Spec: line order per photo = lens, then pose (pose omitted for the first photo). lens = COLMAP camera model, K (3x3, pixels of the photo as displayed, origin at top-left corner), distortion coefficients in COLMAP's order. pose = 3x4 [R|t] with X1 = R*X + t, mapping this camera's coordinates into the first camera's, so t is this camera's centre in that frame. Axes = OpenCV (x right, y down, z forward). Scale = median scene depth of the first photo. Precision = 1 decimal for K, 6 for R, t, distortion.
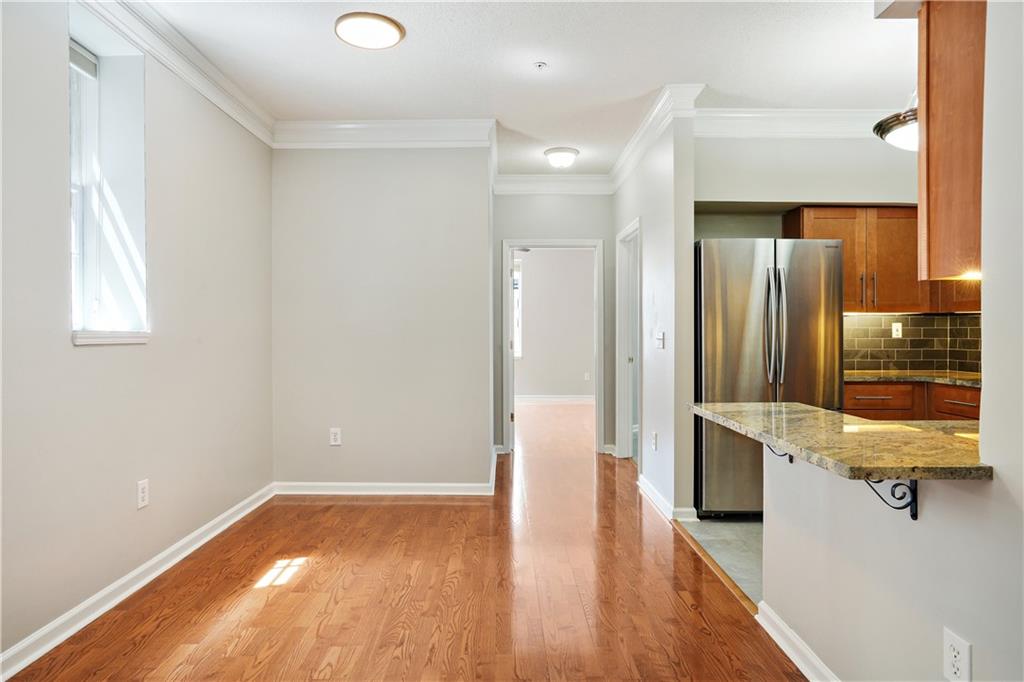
lens RADIAL K [[600.4, 0, 509.4], [0, 600.4, 333.6], [0, 0, 1]] dist [-0.003764, 0.000065]
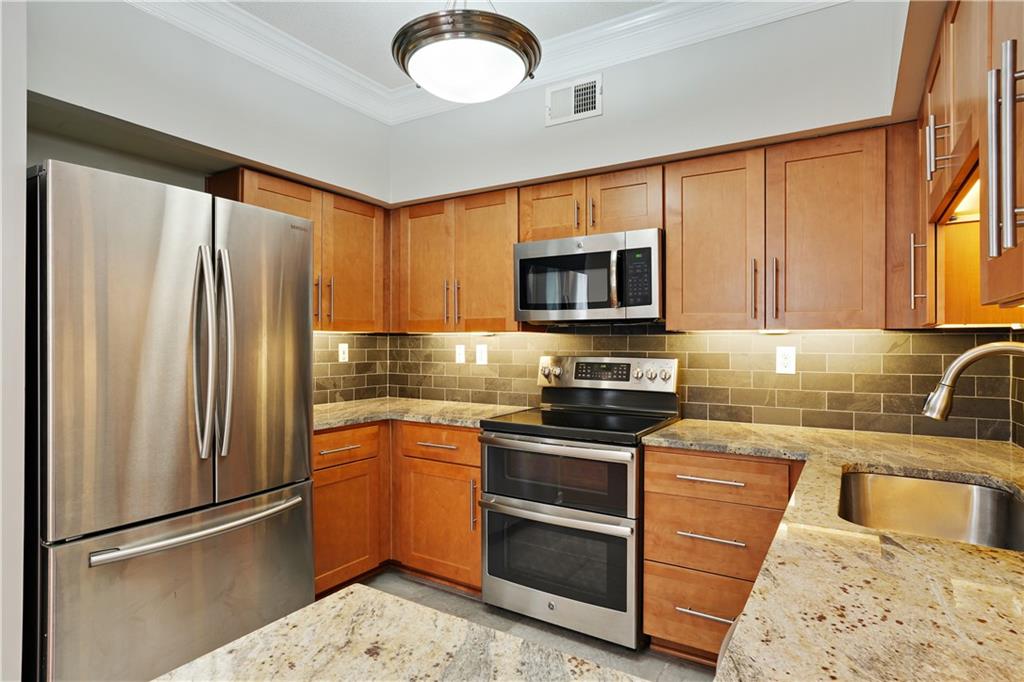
lens RADIAL K [[556.6, 0, 508.9], [0, 556.6, 341.9], [0, 0, 1]] dist [-0.038046, 0.034845]
pose [[0.539914, 0.004853, 0.841706, 0.152246], [-0.002542, 0.999988, -0.004135, -0.020462], [-0.841716, 0.000092, 0.539920, 0.463737]]
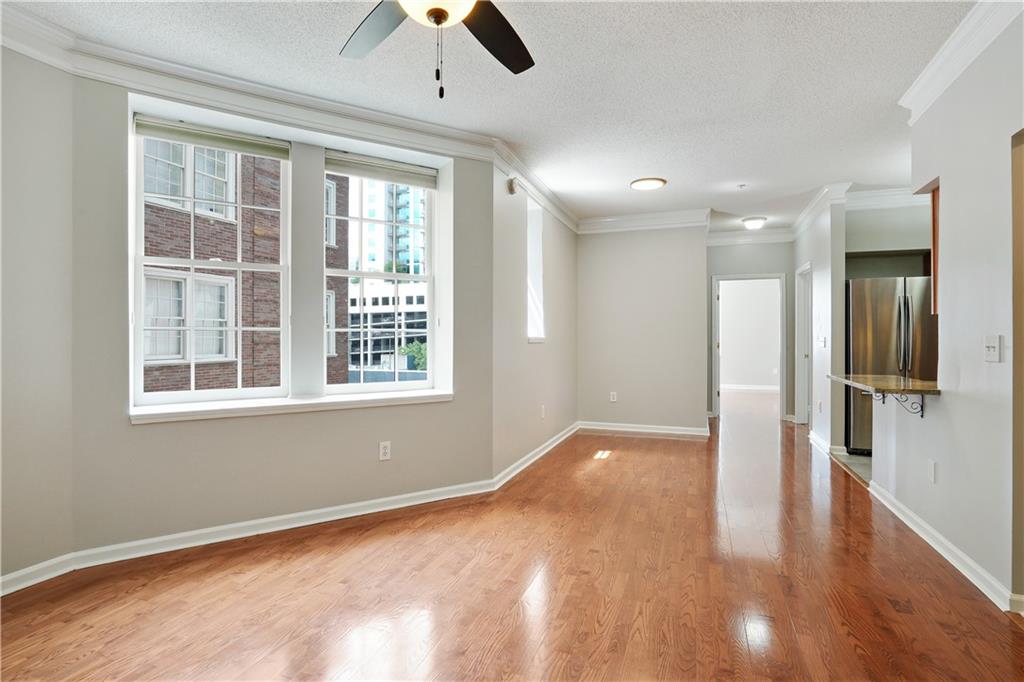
lens RADIAL K [[512.9, 0, 506.8], [0, 512.9, 339.8], [0, 0, 1]] dist [-0.046130, 0.021821]
pose [[0.934406, 0.000686, -0.356208, -0.054116], [0.000440, 0.999995, 0.003079, 0.000100], [0.356208, -0.003034, 0.934402, -0.551978]]
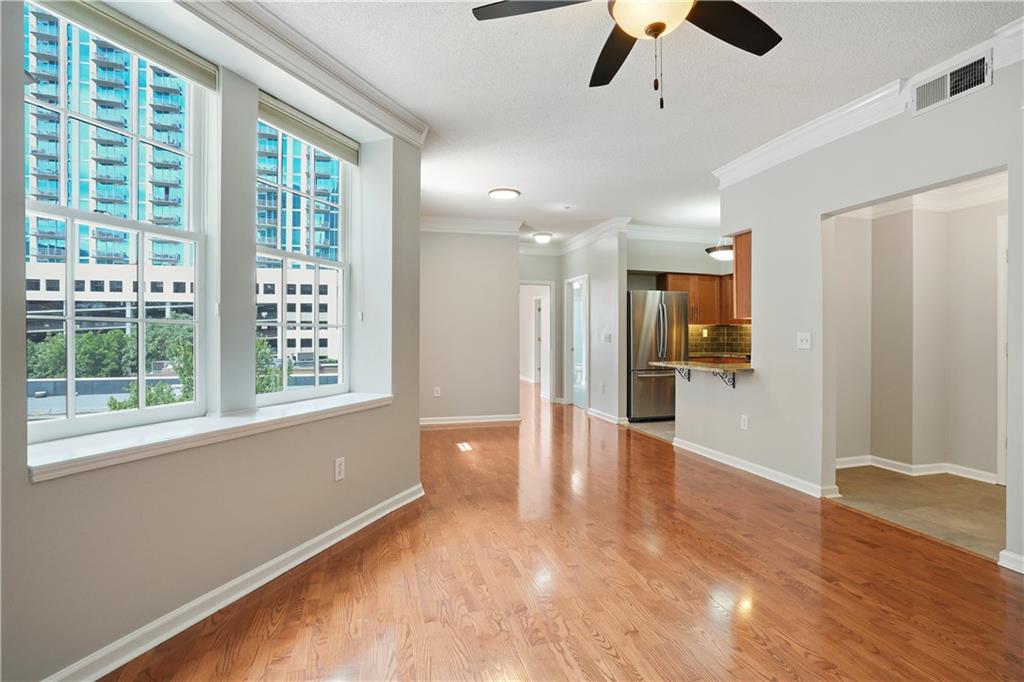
lens RADIAL K [[503.7, 0, 514.9], [0, 503.7, 337.1], [0, 0, 1]] dist [-0.031270, 0.000155]
pose [[0.963744, -0.002064, 0.266820, -0.516463], [0.001186, 0.999993, 0.003452, 0.001621], [-0.266826, -0.003011, 0.963740, -0.568843]]
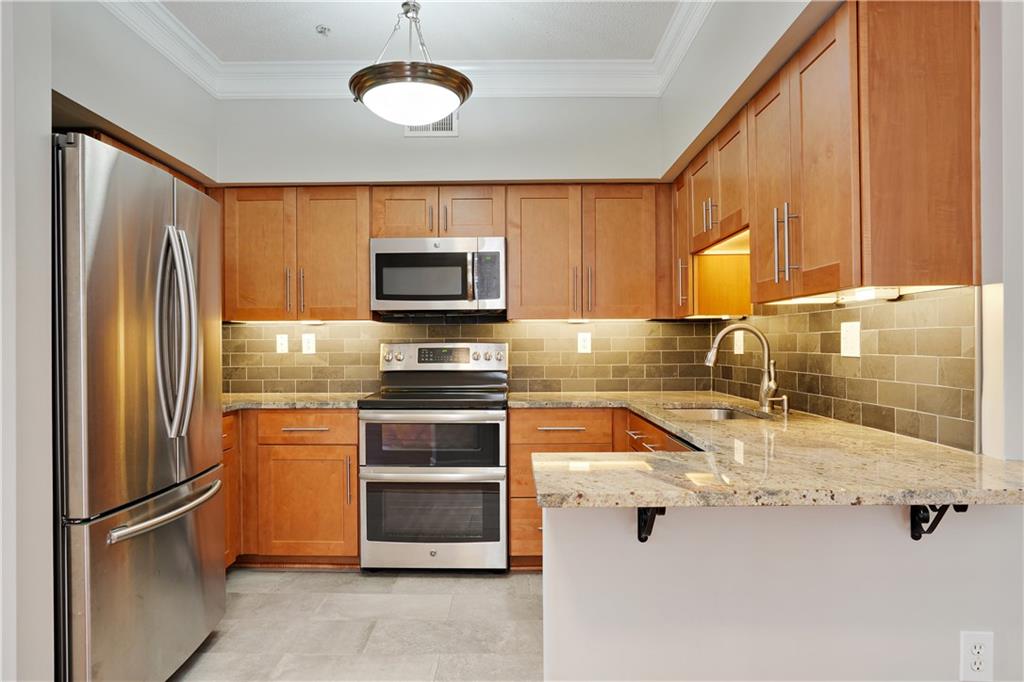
lens RADIAL K [[653.4, 0, 504.9], [0, 653.4, 342.2], [0, 0, 1]] dist [-0.002330, 0.001325]
pose [[0.022163, 0.004583, 0.999744, -0.145434], [0.006509, 0.999968, -0.004729, -0.000009], [-0.999733, 0.006612, 0.022132, 0.637215]]
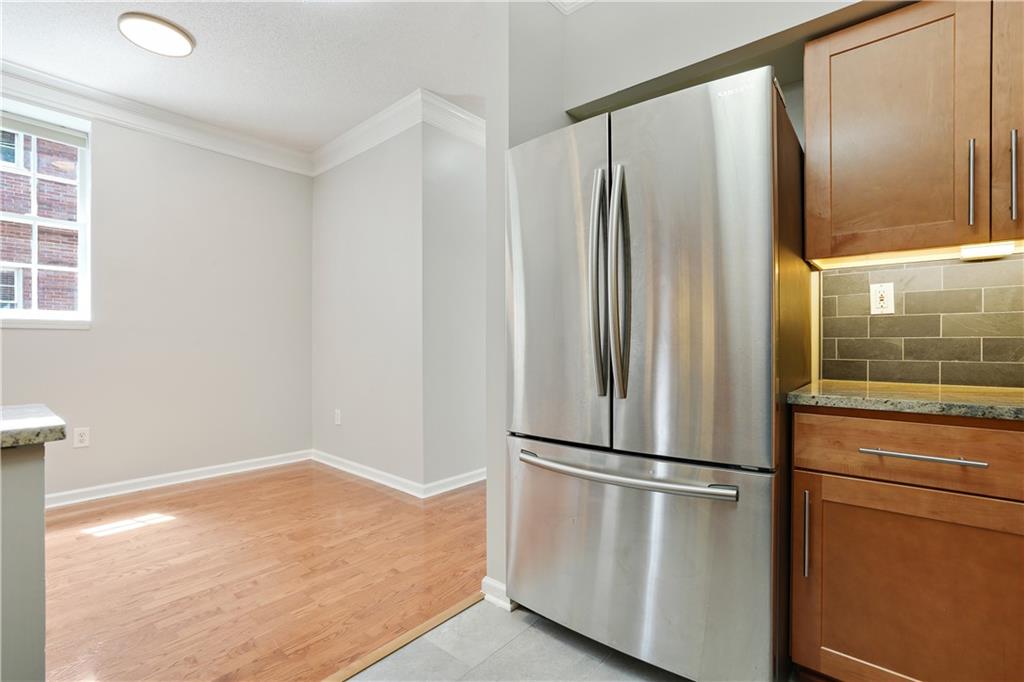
lens RADIAL K [[477.8, 0, 502.1], [0, 477.8, 337.4], [0, 0, 1]] dist [0.000727, 0.000446]
pose [[0.738307, -0.007094, -0.674427, 0.611604], [0.002939, 0.999969, -0.007301, 0.033495], [0.674458, 0.003408, 0.738305, 0.599099]]
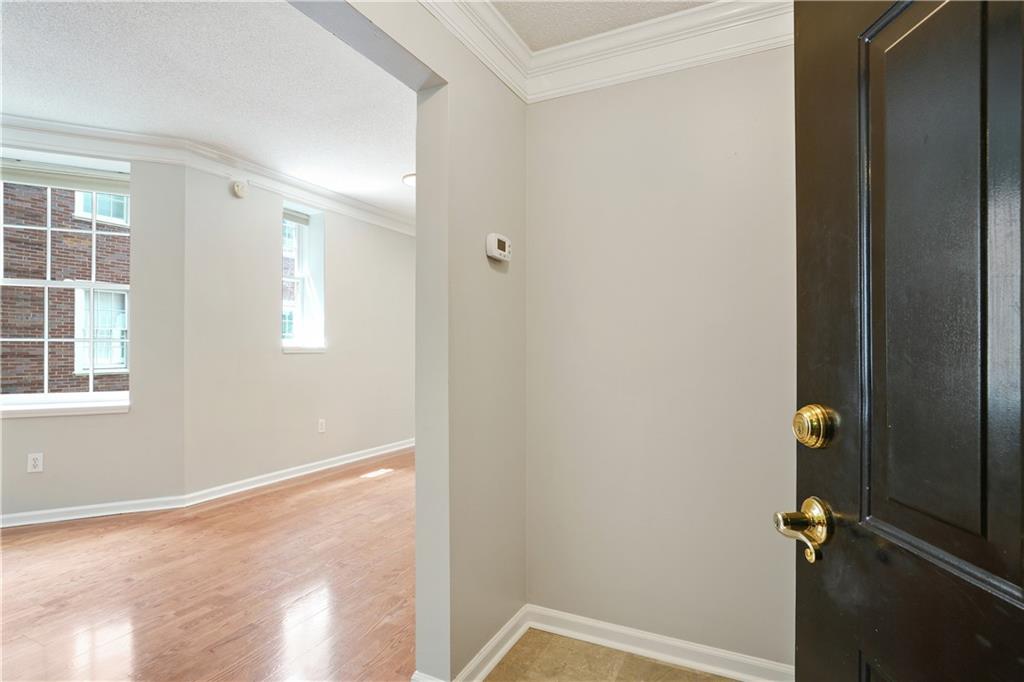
lens RADIAL K [[524.1, 0, 504.7], [0, 524.1, 348.4], [0, 0, 1]] dist [-0.044323, 0.030208]
pose [[0.887618, 0.000818, -0.460580, 0.546718], [-0.000394, 0.999999, 0.001016, -0.001183], [0.460581, -0.000720, 0.887618, -0.209698]]
